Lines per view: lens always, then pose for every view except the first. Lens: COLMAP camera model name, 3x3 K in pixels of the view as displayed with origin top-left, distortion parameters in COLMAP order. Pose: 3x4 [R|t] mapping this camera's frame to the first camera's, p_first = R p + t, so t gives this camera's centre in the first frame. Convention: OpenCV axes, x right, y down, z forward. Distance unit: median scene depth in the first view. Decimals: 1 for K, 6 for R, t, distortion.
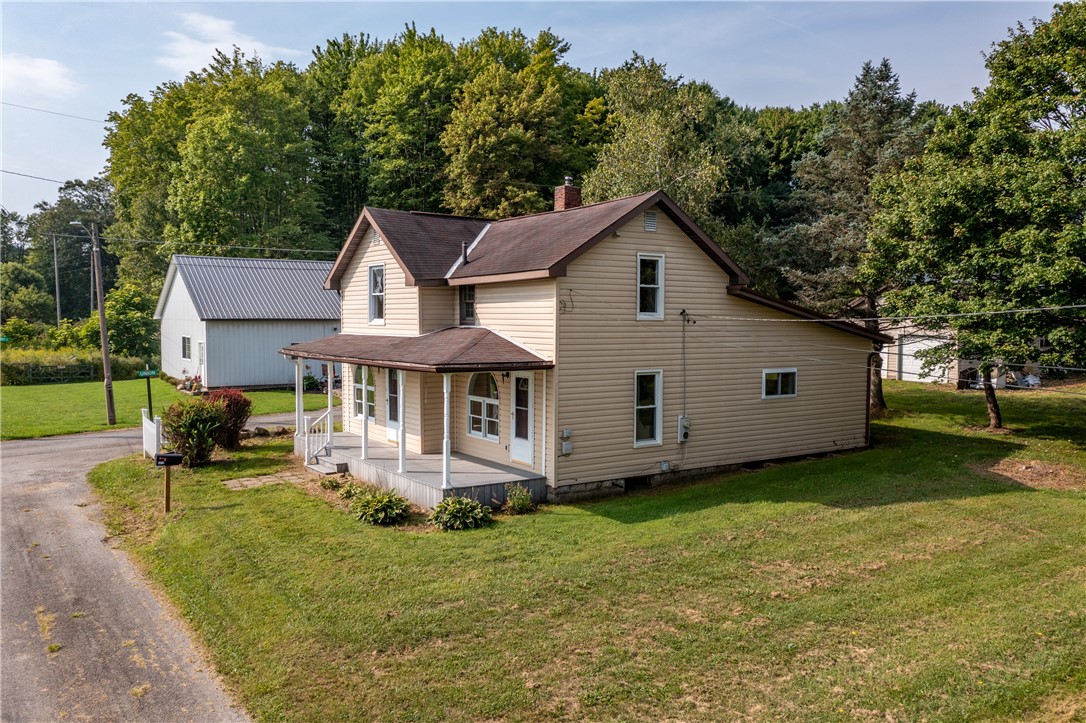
lens RADIAL K [[872.9, 0, 543.0], [0, 872.9, 361.5], [0, 0, 1]] dist [0.008175, 0.005453]
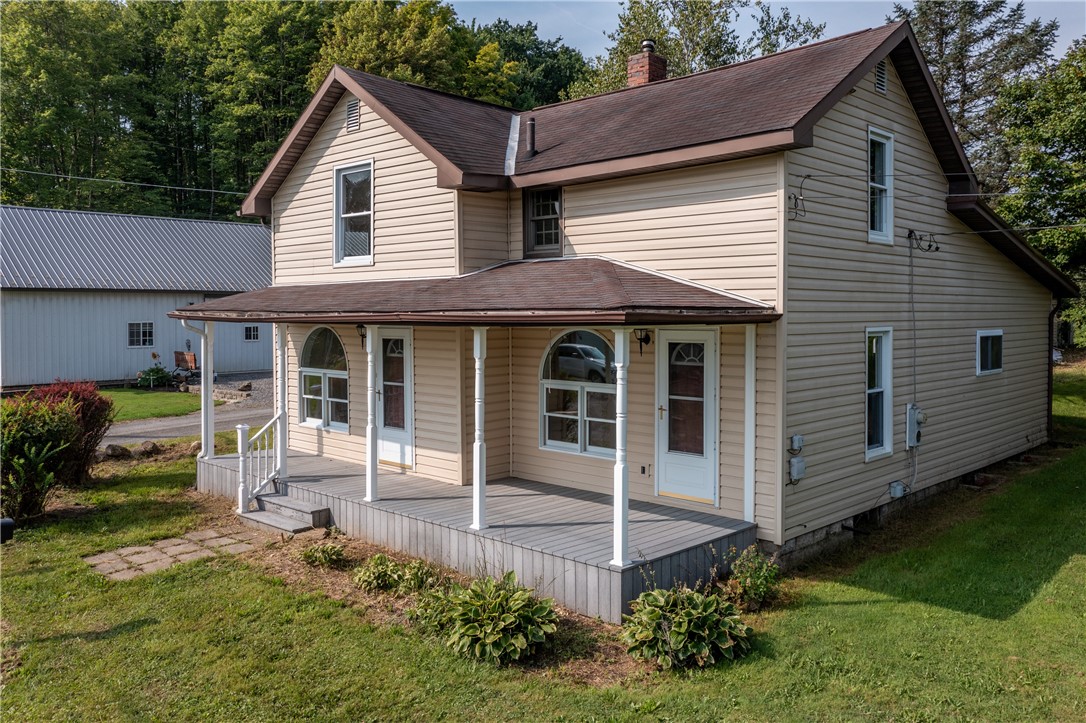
lens RADIAL K [[883.1, 0, 544.3], [0, 883.1, 323.8], [0, 0, 1]] dist [0.005371, 0.002676]
pose [[0.978450, -0.009003, 0.206290, -0.202199], [0.016621, 0.999241, -0.035227, 0.022020], [-0.205816, 0.037896, 0.977857, 0.418718]]
